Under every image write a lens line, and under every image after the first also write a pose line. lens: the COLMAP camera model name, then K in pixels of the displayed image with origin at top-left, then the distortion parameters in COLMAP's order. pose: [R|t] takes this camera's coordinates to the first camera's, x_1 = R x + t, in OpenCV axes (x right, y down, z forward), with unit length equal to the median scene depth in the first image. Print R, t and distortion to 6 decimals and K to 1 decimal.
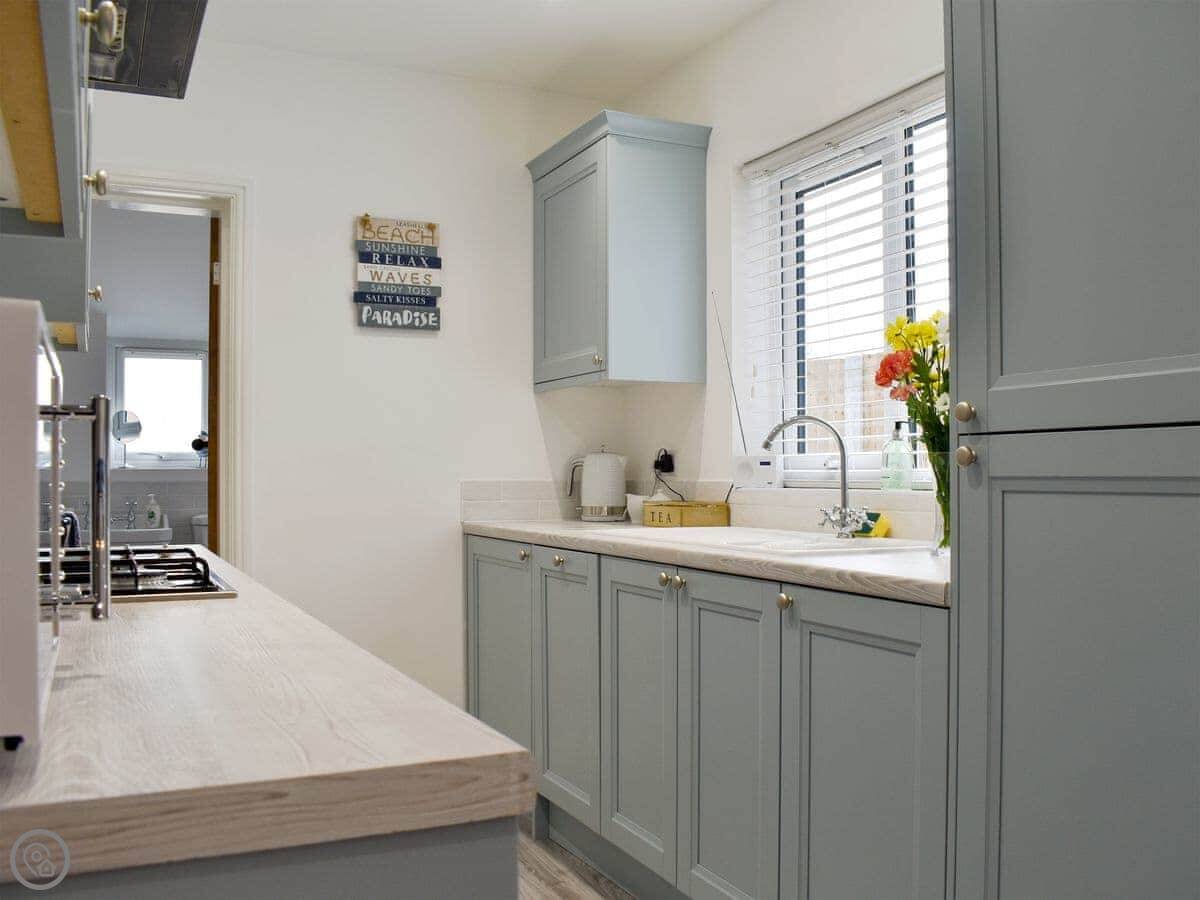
lens RADIAL K [[1106.0, 0, 564.4], [0, 1106.0, 469.7], [0, 0, 1]] dist [-0.061690, 0.006498]
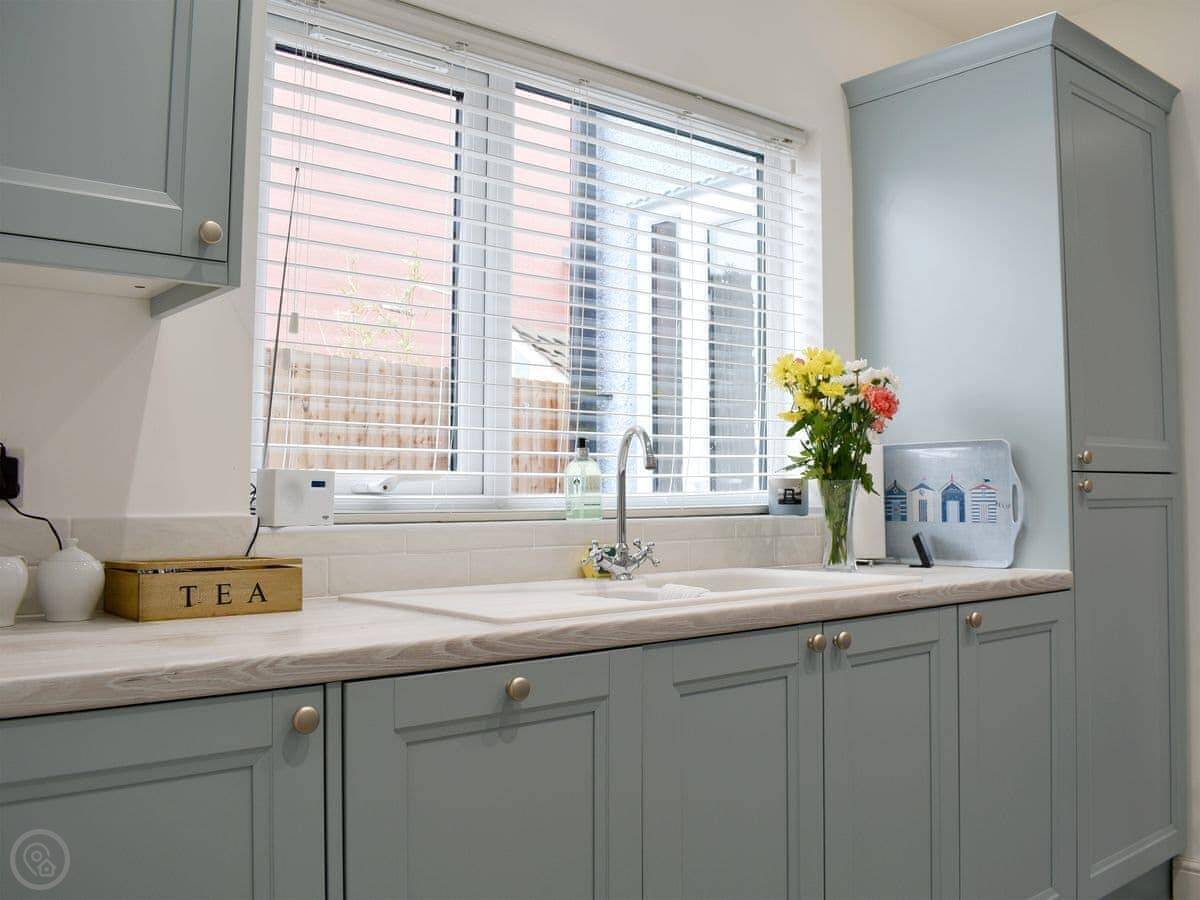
lens RADIAL K [[1125.7, 0, 601.6], [0, 1125.7, 431.7], [0, 0, 1]] dist [-0.057508, 0.009424]
pose [[-0.308845, 0.069193, 0.948592, -0.495837], [0.008557, 0.997512, -0.069975, 0.011037], [-0.951074, -0.013494, -0.308669, 1.204647]]
